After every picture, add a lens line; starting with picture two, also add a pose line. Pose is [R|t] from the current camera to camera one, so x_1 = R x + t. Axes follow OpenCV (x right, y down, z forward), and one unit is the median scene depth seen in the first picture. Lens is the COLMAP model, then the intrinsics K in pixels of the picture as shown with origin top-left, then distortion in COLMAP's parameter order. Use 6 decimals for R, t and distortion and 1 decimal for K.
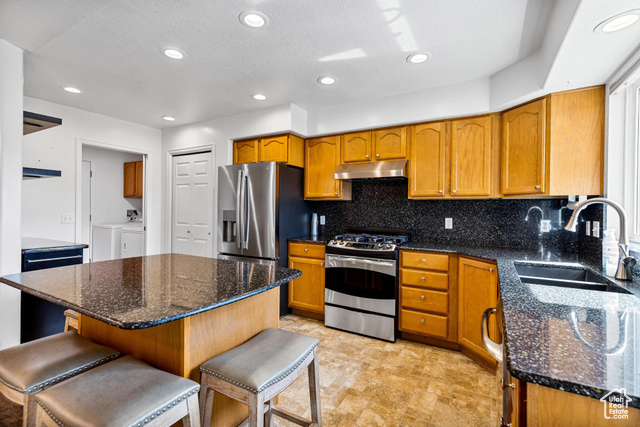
lens RADIAL K [[292.6, 0, 322.9], [0, 292.6, 209.7], [0, 0, 1]] dist [-0.003882, -0.000265]
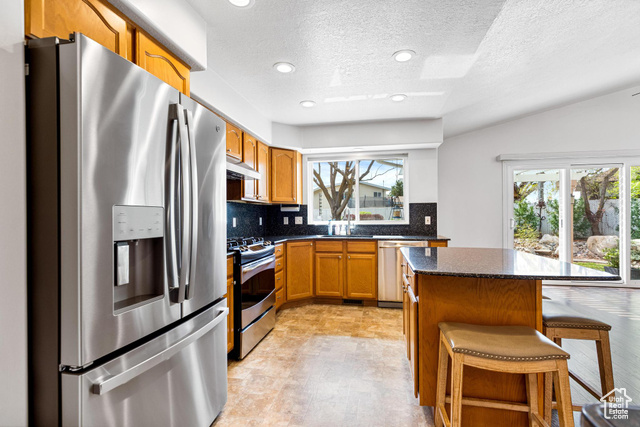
lens RADIAL K [[292.6, 0, 323.3], [0, 292.6, 215.6], [0, 0, 1]] dist [-0.003882, -0.000265]
pose [[-0.321207, -0.004889, 0.946996, -0.838124], [0.000216, 0.999986, 0.005236, 0.013588], [-0.947009, 0.001887, -0.321201, 1.104847]]
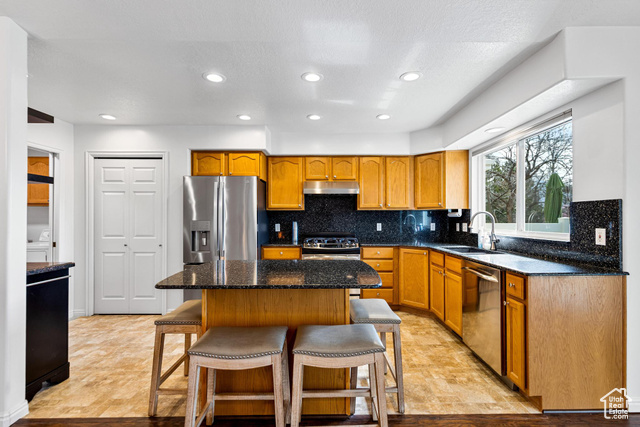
lens RADIAL K [[292.6, 0, 322.8], [0, 292.6, 217.1], [0, 0, 1]] dist [-0.003882, -0.000265]
pose [[0.867626, -0.010610, 0.497104, -0.553582], [0.010329, 0.999941, 0.003315, -0.010038], [-0.497110, 0.002258, 0.867684, -0.114086]]
